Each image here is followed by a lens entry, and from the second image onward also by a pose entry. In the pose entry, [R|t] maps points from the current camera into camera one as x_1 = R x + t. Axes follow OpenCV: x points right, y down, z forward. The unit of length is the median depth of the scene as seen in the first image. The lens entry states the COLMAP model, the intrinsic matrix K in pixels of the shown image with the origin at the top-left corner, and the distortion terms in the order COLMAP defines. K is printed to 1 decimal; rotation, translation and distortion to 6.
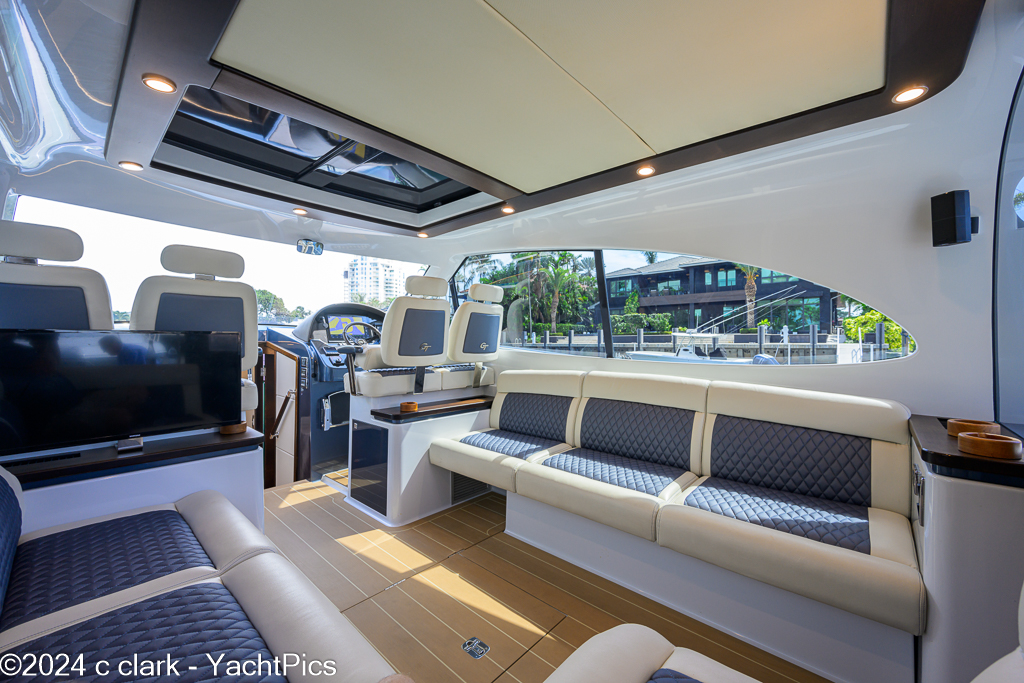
lens RADIAL K [[399.1, 0, 511.7], [0, 399.1, 341.3], [0, 0, 1]] dist [0.001156, -0.000136]
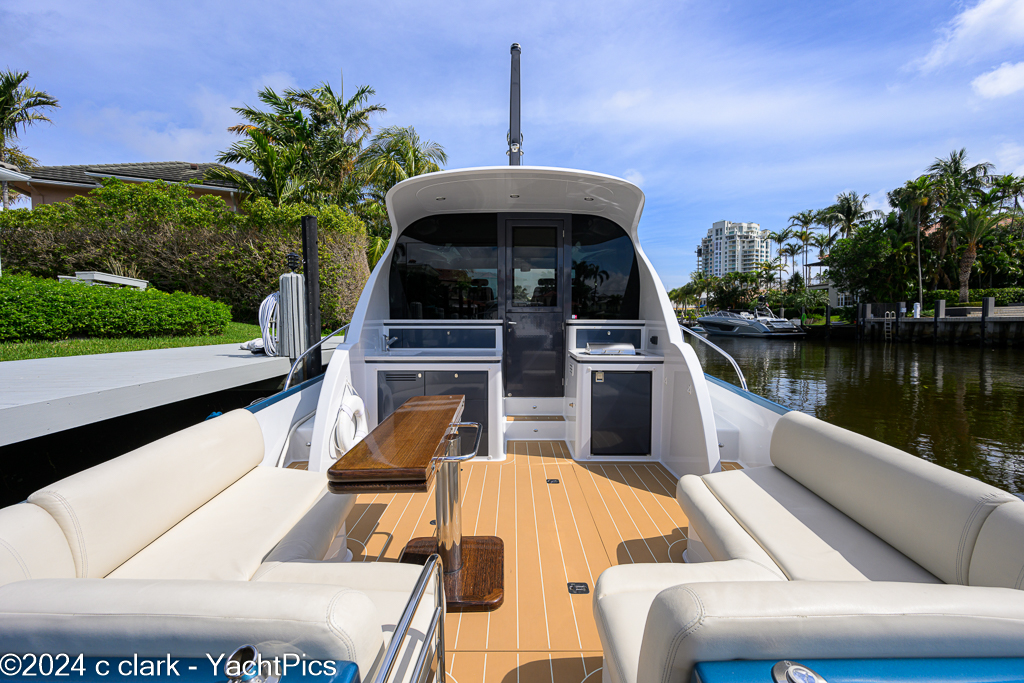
lens RADIAL K [[397.6, 0, 508.6], [0, 397.6, 337.6], [0, 0, 1]] dist [-0.001468, 0.000017]
pose [[0.660695, 0.026602, -0.750183, 0.186529], [0.005483, 0.999174, 0.040261, 0.014657], [0.750635, -0.030713, 0.660003, -0.108426]]
